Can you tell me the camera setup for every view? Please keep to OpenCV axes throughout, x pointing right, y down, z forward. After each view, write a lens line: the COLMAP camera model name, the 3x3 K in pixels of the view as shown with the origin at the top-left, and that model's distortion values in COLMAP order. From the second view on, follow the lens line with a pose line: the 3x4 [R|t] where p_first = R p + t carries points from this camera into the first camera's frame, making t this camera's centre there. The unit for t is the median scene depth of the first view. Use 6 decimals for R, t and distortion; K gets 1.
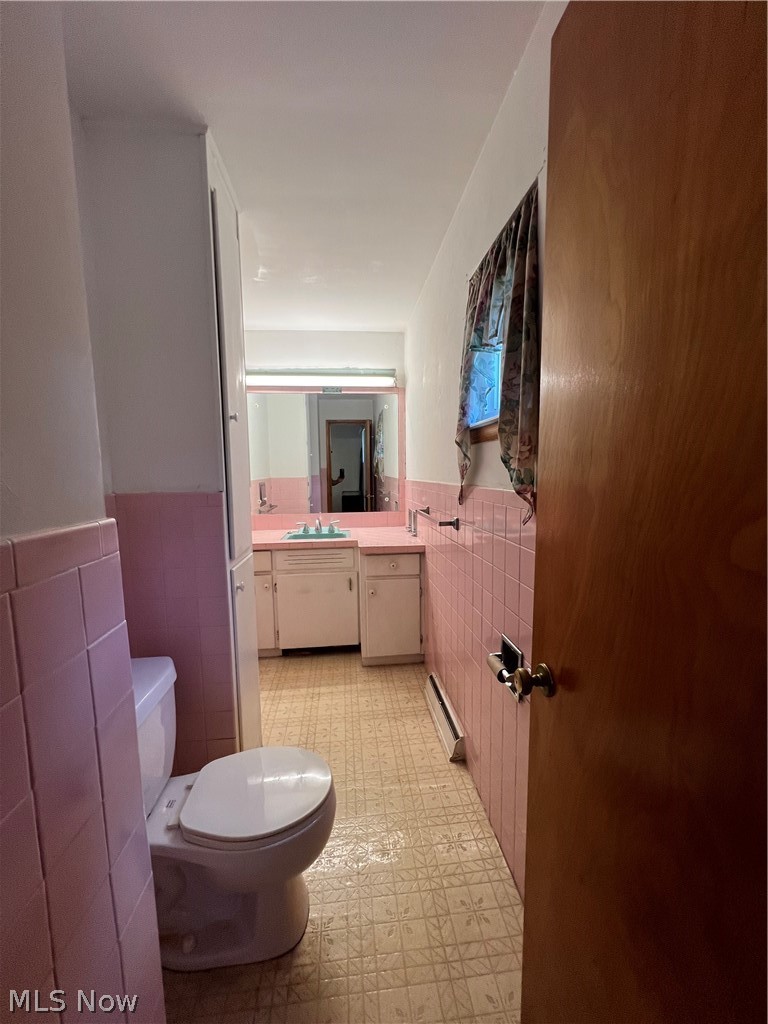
lens RADIAL K [[409.4, 0, 386.8], [0, 409.4, 508.9], [0, 0, 1]] dist [0.001576, -0.000519]
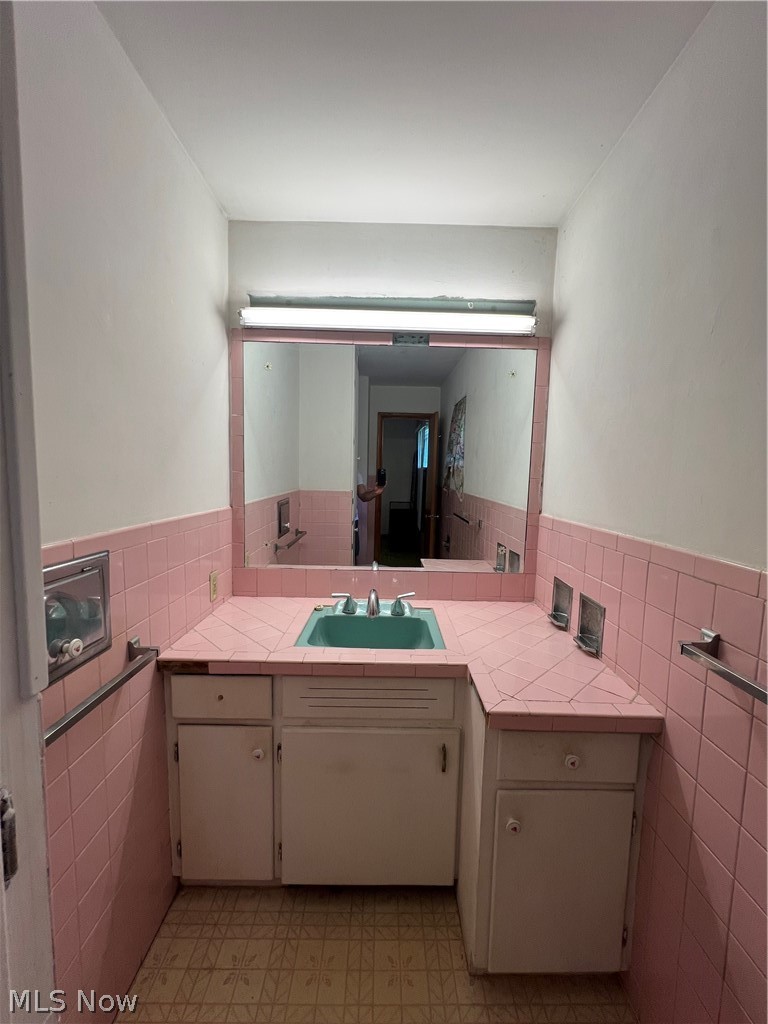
lens RADIAL K [[409.4, 0, 385.3], [0, 409.4, 514.3], [0, 0, 1]] dist [0.001576, -0.000519]
pose [[0.994195, 0.049148, -0.095713, -0.106506], [-0.048457, 0.998780, 0.009540, -0.070862], [0.096065, -0.004846, 0.995363, 0.479939]]
